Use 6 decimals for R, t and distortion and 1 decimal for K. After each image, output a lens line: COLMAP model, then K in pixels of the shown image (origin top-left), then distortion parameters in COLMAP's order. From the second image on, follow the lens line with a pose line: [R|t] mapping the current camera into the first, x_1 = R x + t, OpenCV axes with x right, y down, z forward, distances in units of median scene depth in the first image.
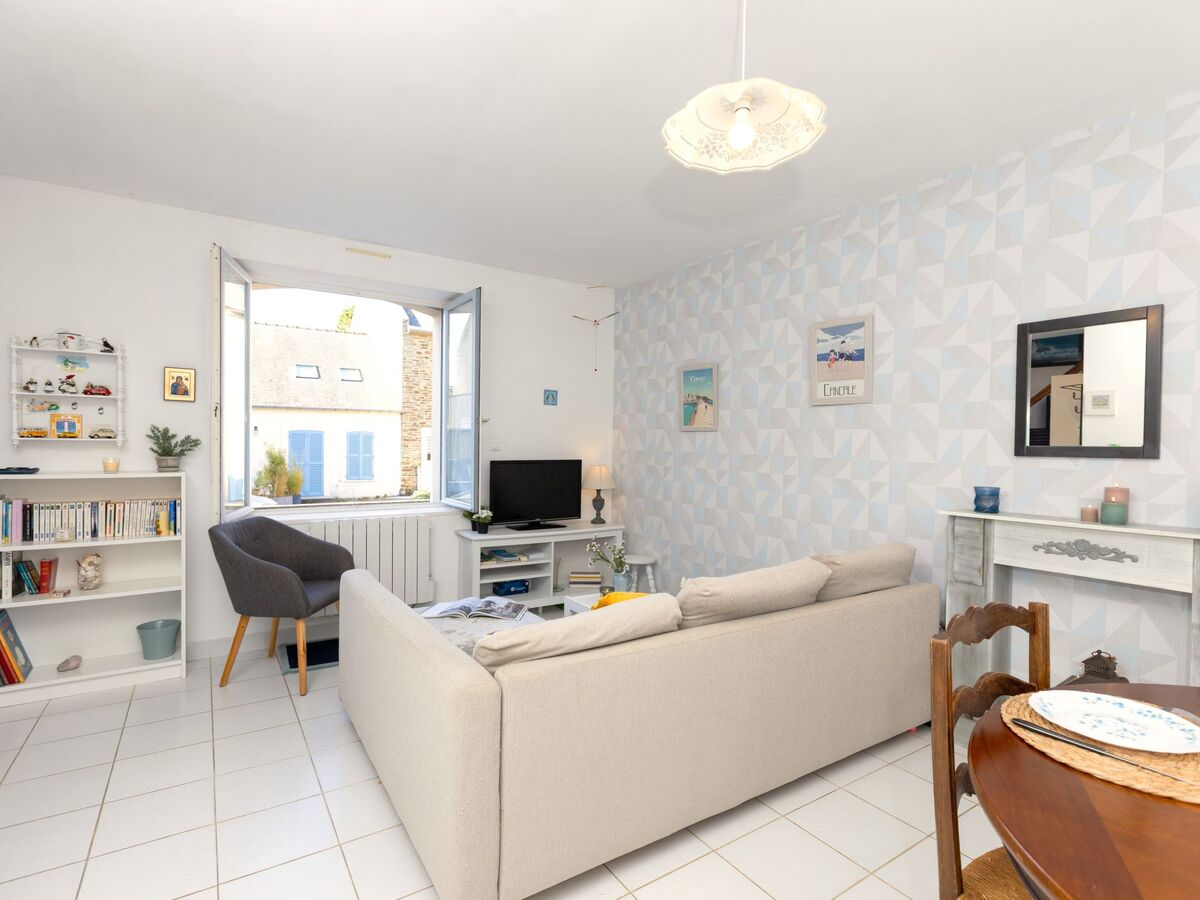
lens RADIAL K [[597.2, 0, 600.0], [0, 597.2, 450.0], [0, 0, 1]] dist [0.000810, -0.000515]
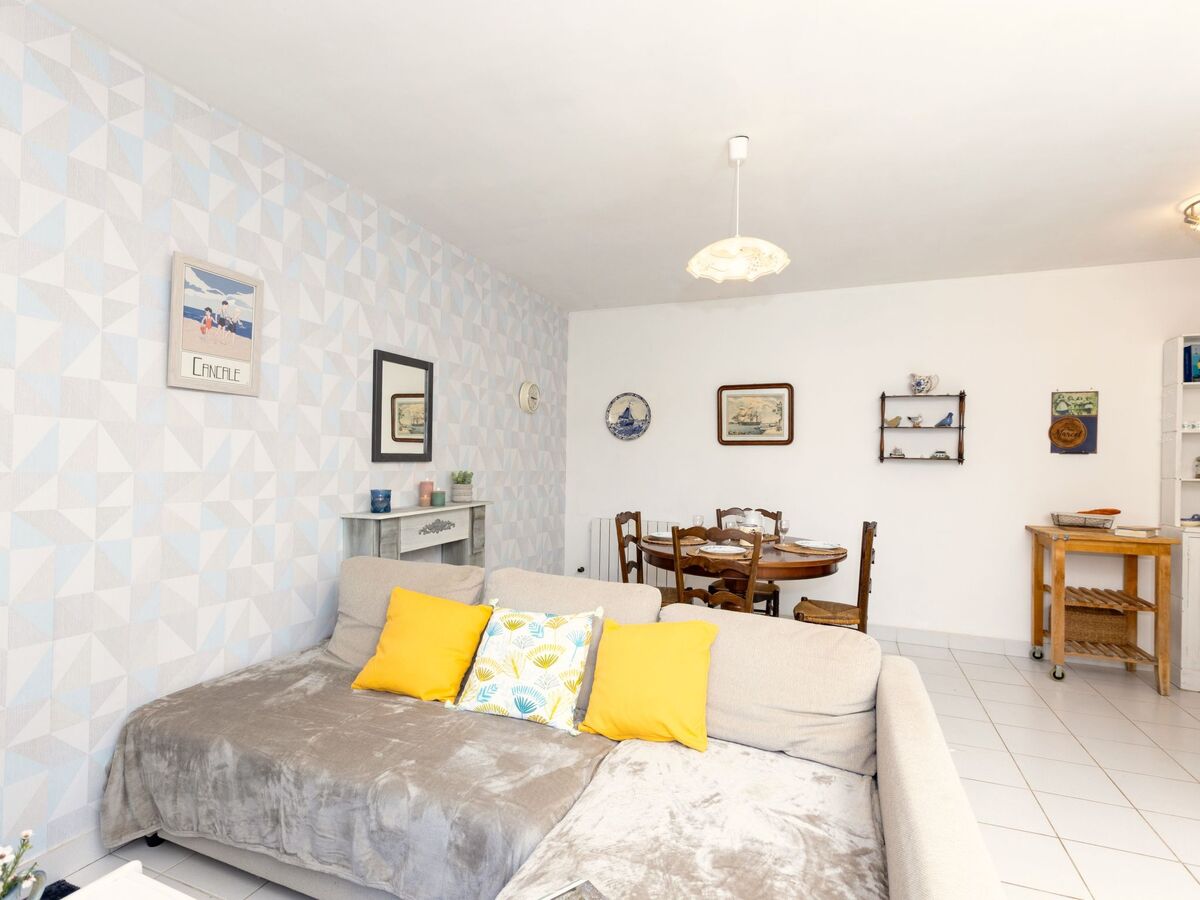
lens RADIAL K [[597.2, 0, 600.0], [0, 597.2, 450.0], [0, 0, 1]] dist [0.000810, -0.000515]
pose [[-0.570790, -0.012383, 0.821002, -0.347702], [-0.015536, 0.999870, 0.004279, -0.017048], [-0.820949, -0.010313, -0.570909, 0.878528]]
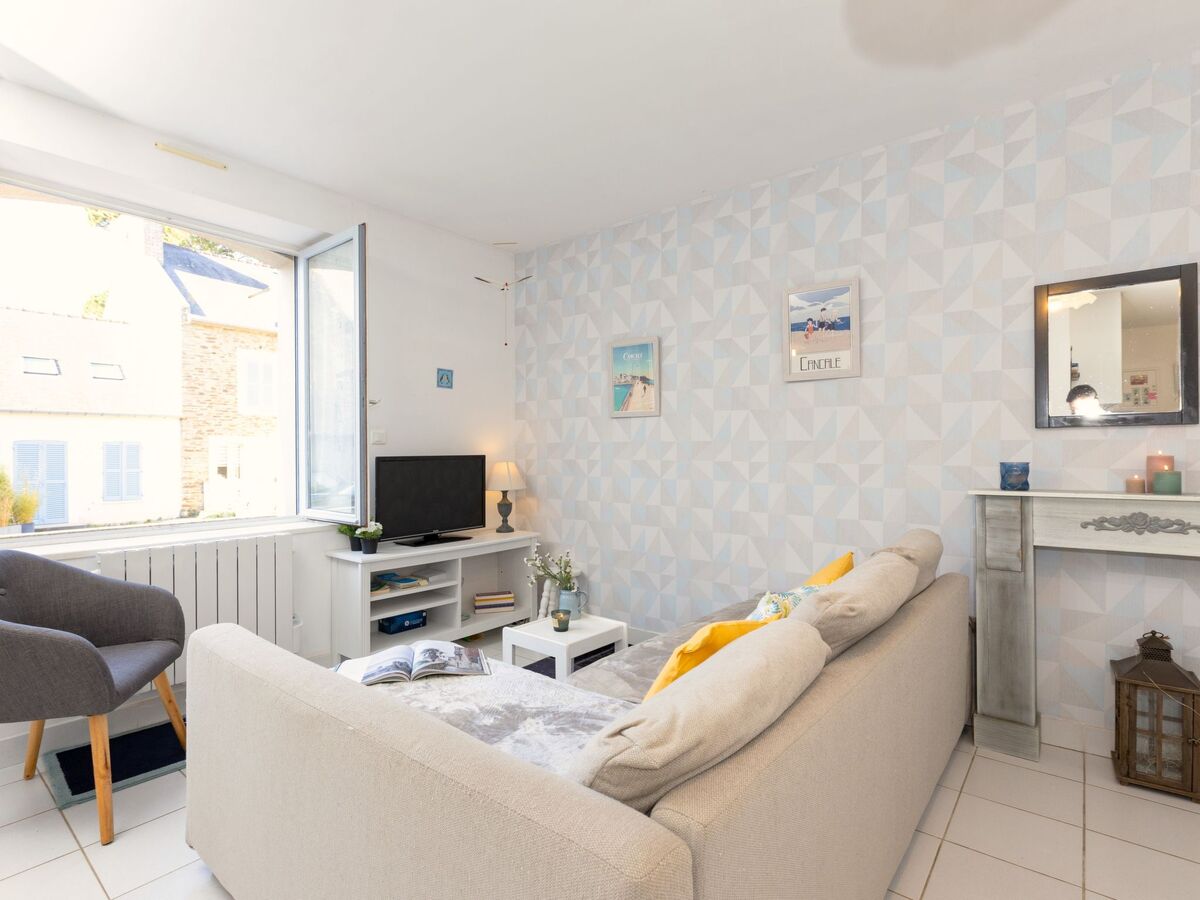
lens RADIAL K [[597.2, 0, 600.0], [0, 597.2, 450.0], [0, 0, 1]] dist [0.000810, -0.000515]
pose [[0.954716, -0.017732, 0.296991, -0.151997], [0.021886, 0.999704, -0.010670, 0.026388], [-0.296713, 0.016687, 0.954821, 0.213334]]
